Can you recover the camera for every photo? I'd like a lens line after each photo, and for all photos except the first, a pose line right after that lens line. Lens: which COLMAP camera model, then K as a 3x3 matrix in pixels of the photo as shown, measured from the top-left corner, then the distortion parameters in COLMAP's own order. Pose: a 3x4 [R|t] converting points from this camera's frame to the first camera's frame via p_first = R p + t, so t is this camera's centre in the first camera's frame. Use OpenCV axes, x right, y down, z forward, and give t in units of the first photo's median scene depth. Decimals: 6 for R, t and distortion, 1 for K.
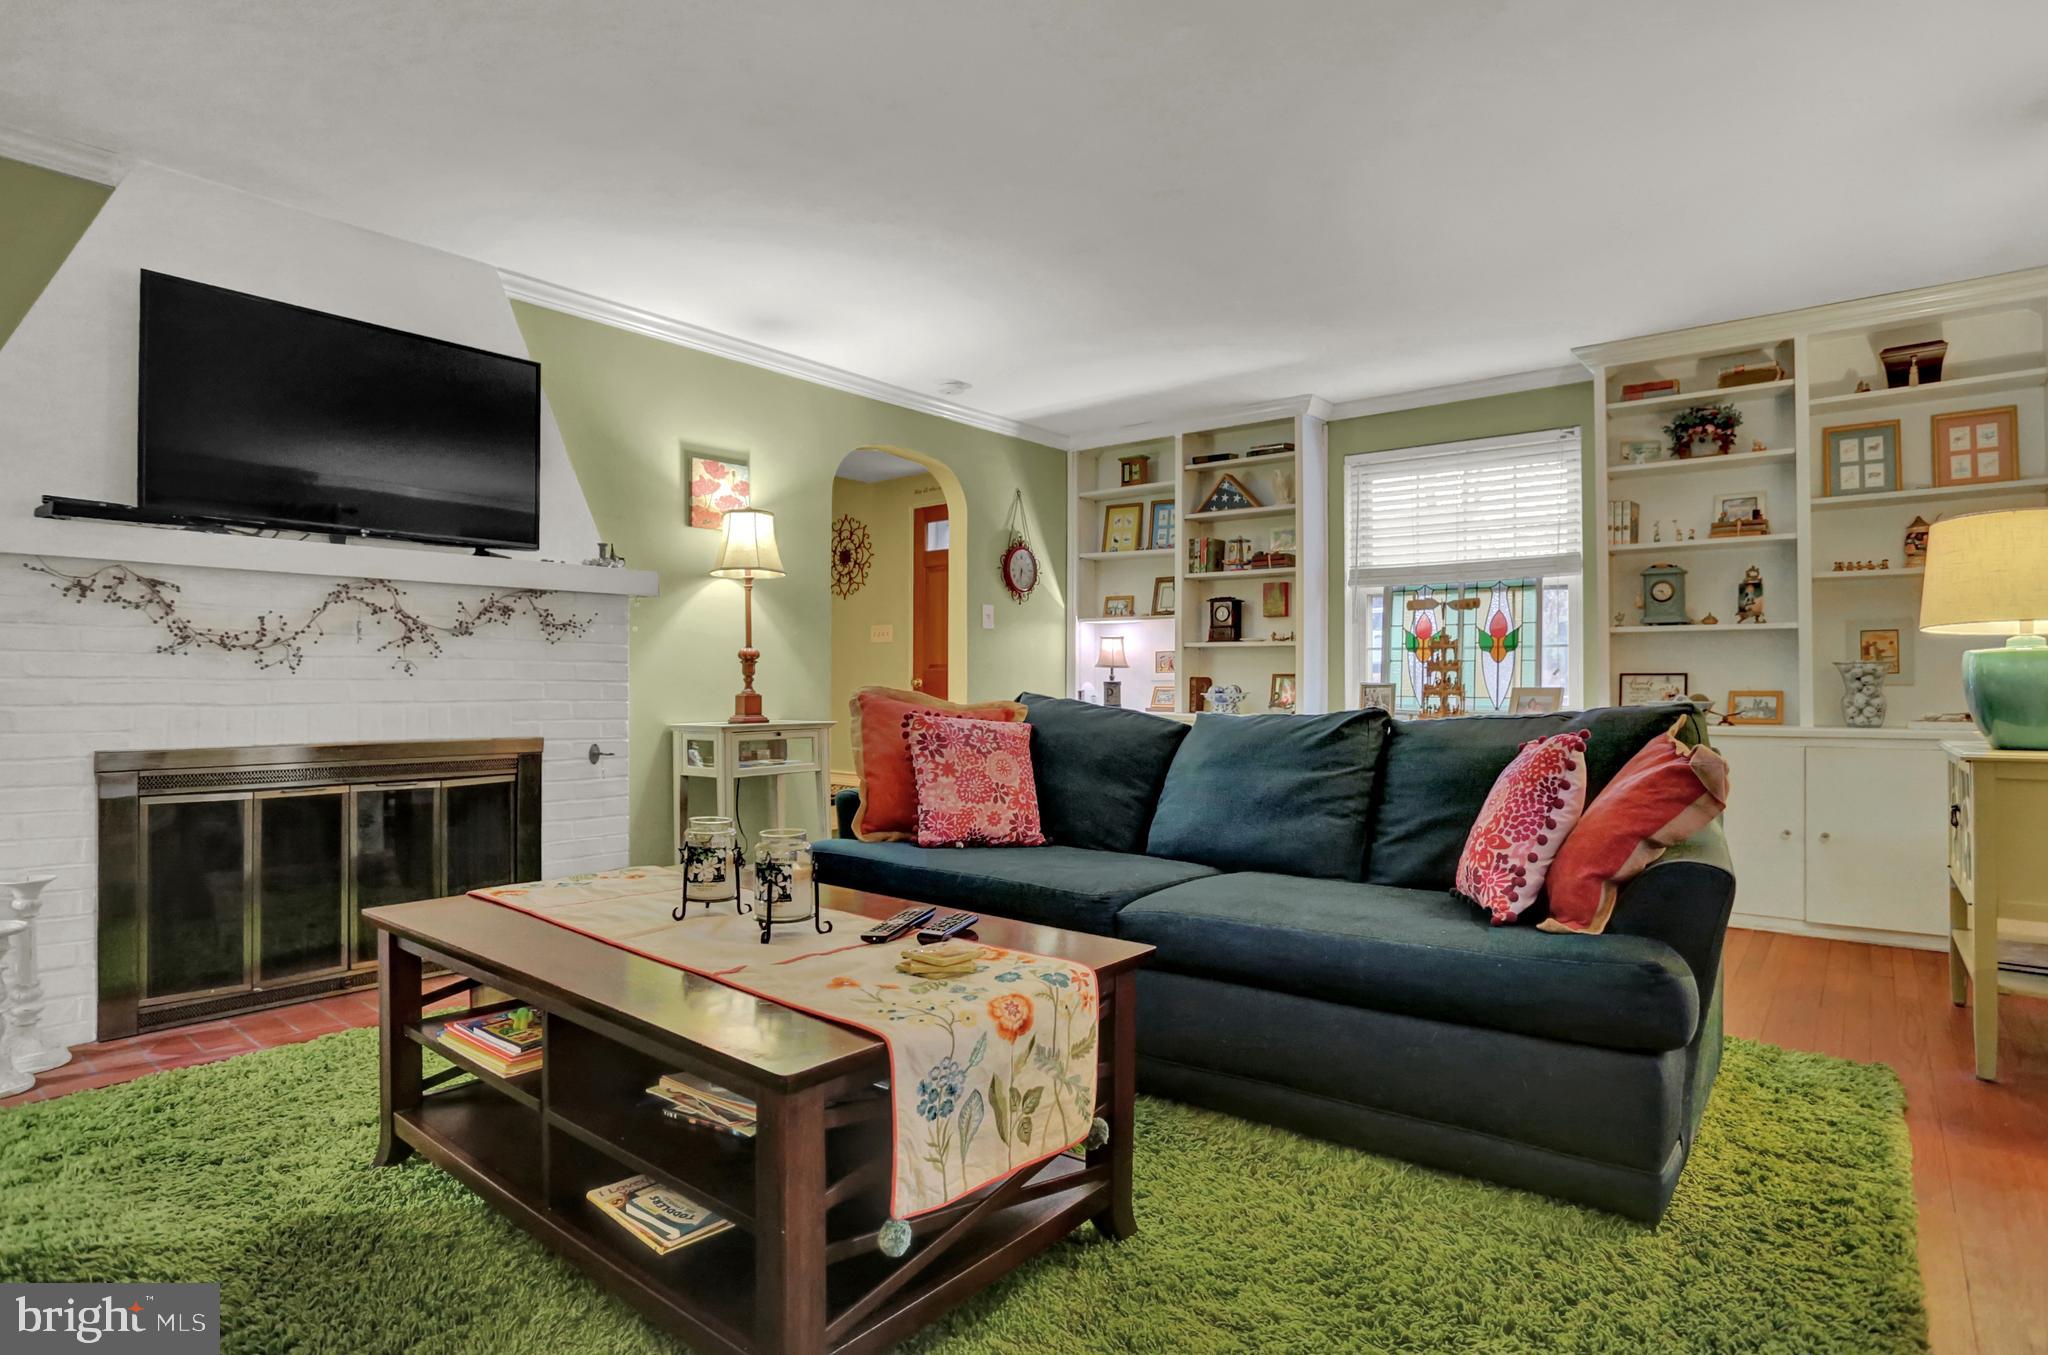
lens RADIAL K [[1099.8, 0, 1024.3], [0, 1099.8, 677.5], [0, 0, 1]] dist [-0.021495, 0.006872]
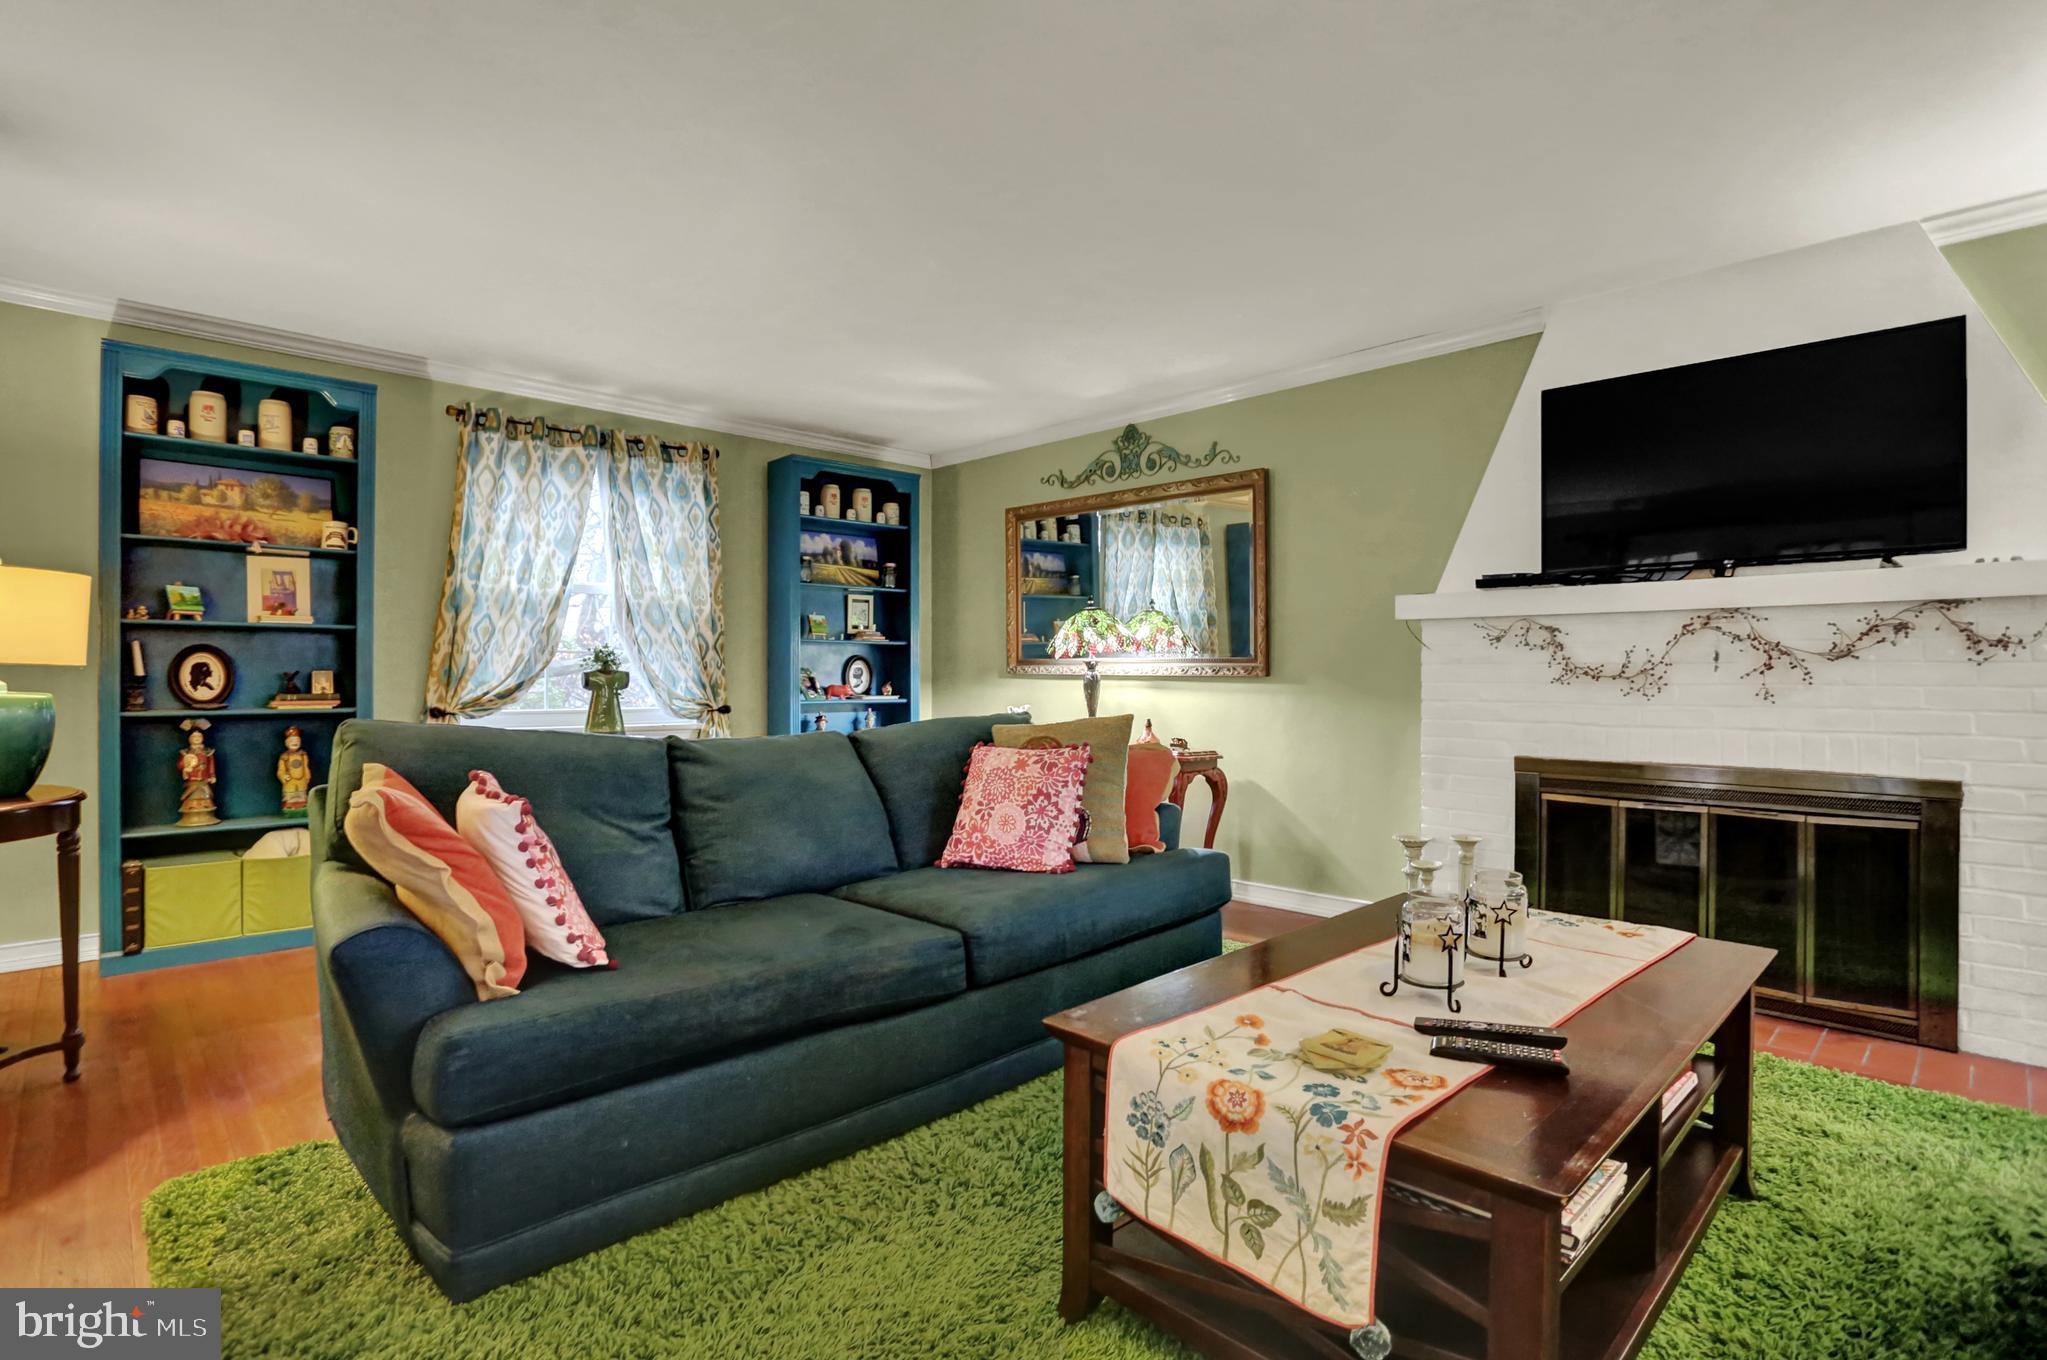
lens RADIAL K [[1016.0, 0, 980.1], [0, 1016.0, 683.3], [0, 0, 1]] dist [-0.050884, 0.016862]
pose [[-0.143638, 0.006952, -0.989606, 0.451481], [0.006874, 0.999958, 0.006027, -0.032475], [0.989606, -0.005937, -0.143680, 0.467774]]
